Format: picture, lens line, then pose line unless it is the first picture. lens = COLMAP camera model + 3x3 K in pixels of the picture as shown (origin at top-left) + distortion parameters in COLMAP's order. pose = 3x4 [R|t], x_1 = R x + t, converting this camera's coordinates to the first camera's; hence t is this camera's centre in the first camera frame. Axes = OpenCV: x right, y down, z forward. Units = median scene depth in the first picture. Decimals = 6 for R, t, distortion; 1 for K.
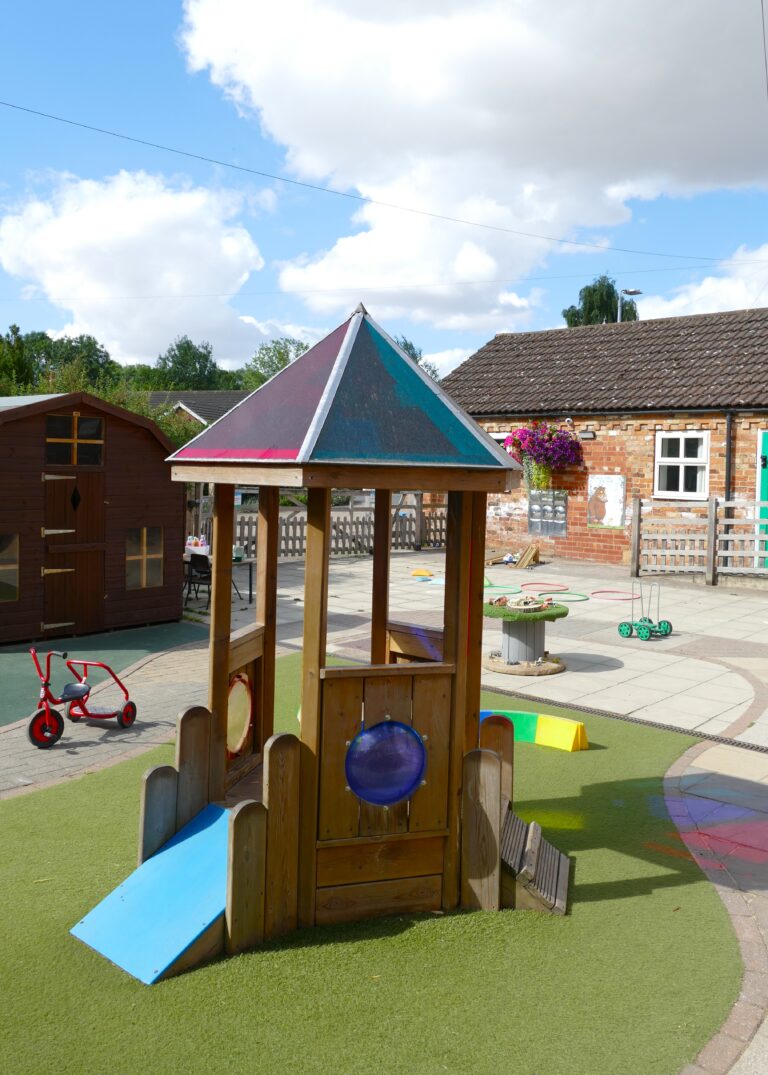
lens RADIAL K [[951.2, 0, 395.4], [0, 951.2, 494.4], [0, 0, 1]] dist [-0.033633, 0.014642]
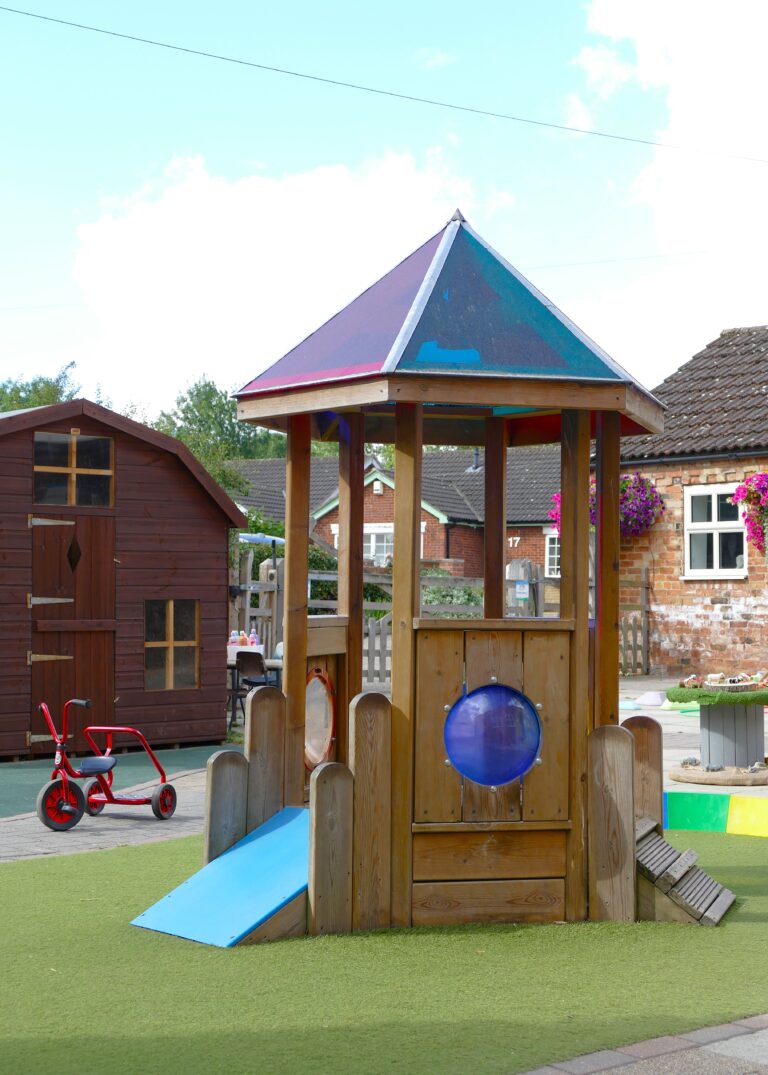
lens RADIAL K [[1704.1, 0, 384.7], [0, 1704.1, 538.0], [0, 0, 1]] dist [-0.042339, 0.000000]
pose [[0.993400, -0.022868, -0.112403, 0.015309], [0.015174, 0.997513, -0.068834, 0.046997], [0.113697, 0.066675, 0.991276, -0.117082]]
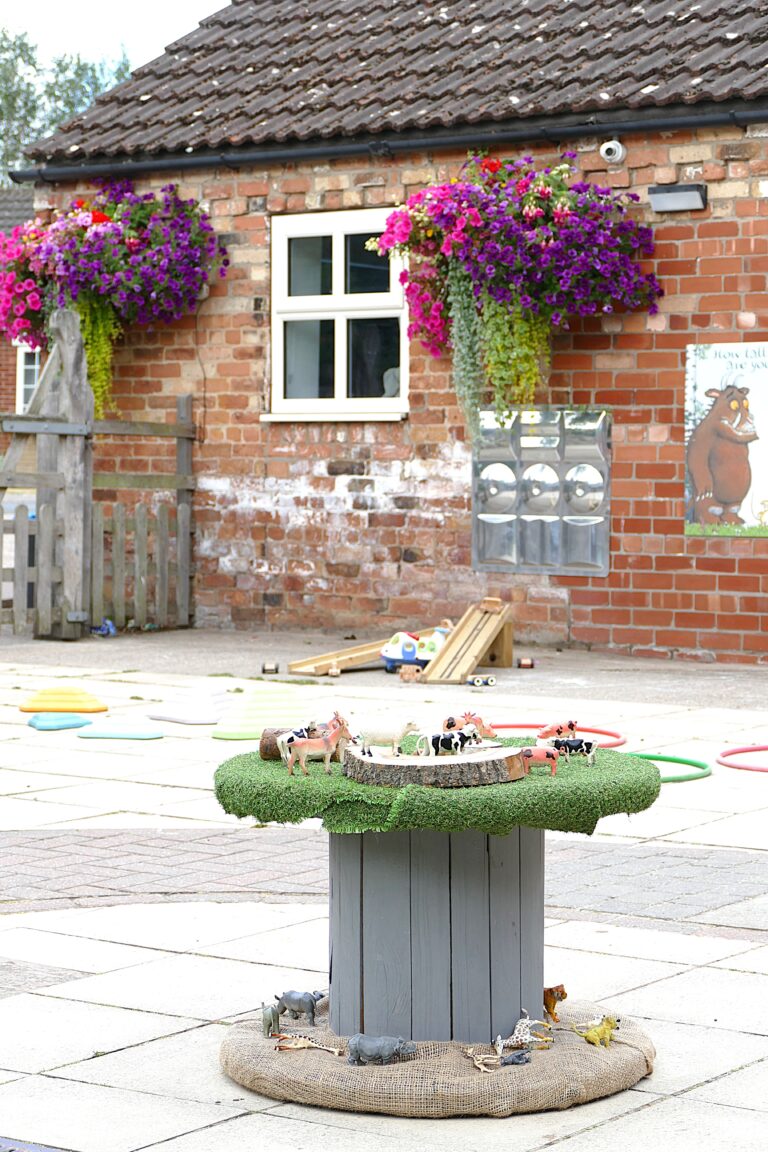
lens RADIAL K [[2772.5, 0, 380.2], [0, 2772.5, 576.8], [0, 0, 1]] dist [0.001798, 0.000000]
pose [[0.994613, -0.018883, 0.101920, 0.033297], [0.017714, 0.999767, 0.012360, 0.036234], [-0.102130, -0.010488, 0.994716, 0.217225]]
